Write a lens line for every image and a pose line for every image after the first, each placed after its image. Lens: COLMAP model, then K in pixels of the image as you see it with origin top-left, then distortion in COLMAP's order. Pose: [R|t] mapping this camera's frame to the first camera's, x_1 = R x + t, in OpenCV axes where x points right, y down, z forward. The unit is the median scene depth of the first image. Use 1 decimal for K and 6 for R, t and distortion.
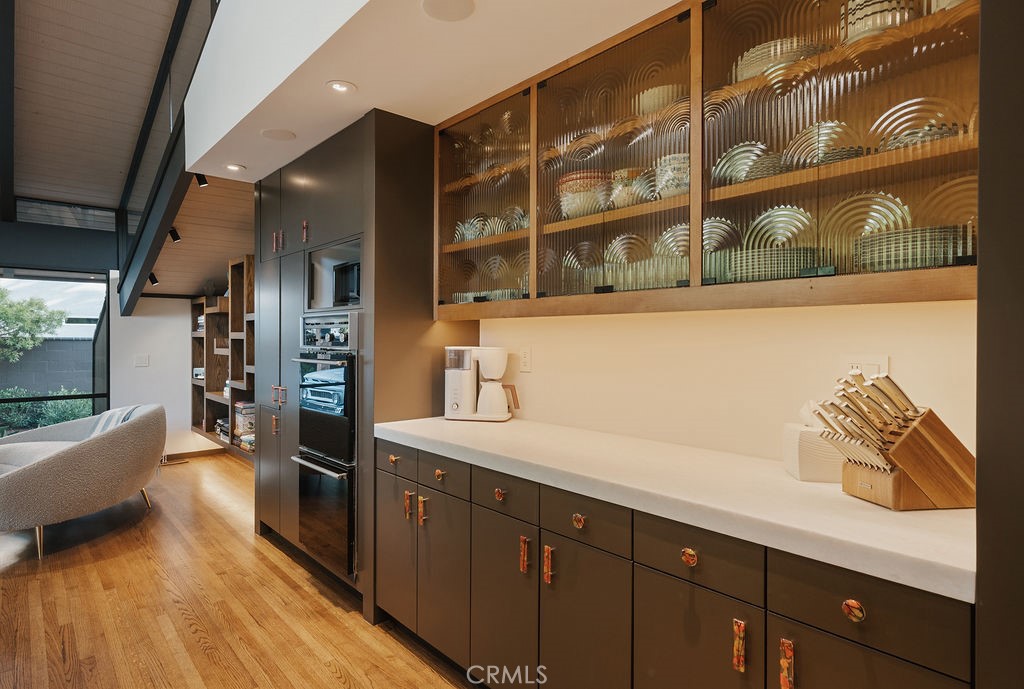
lens RADIAL K [[571.3, 0, 510.9], [0, 571.3, 340.7], [0, 0, 1]] dist [0.007706, -0.003142]
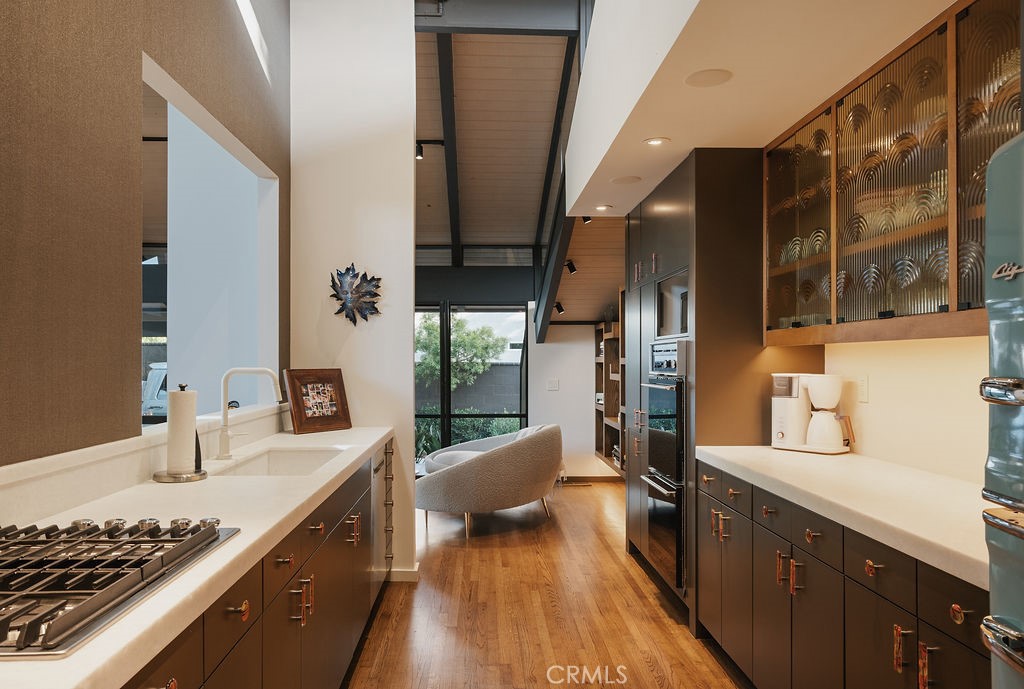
lens RADIAL K [[757.0, 0, 512.9], [0, 757.0, 348.5], [0, 0, 1]] dist [-0.004677, -0.001477]
pose [[0.780314, -0.013398, -0.625244, 0.318827], [-0.000069, 0.999769, -0.021509, -0.003834], [0.625387, 0.016827, 0.780133, -0.257044]]
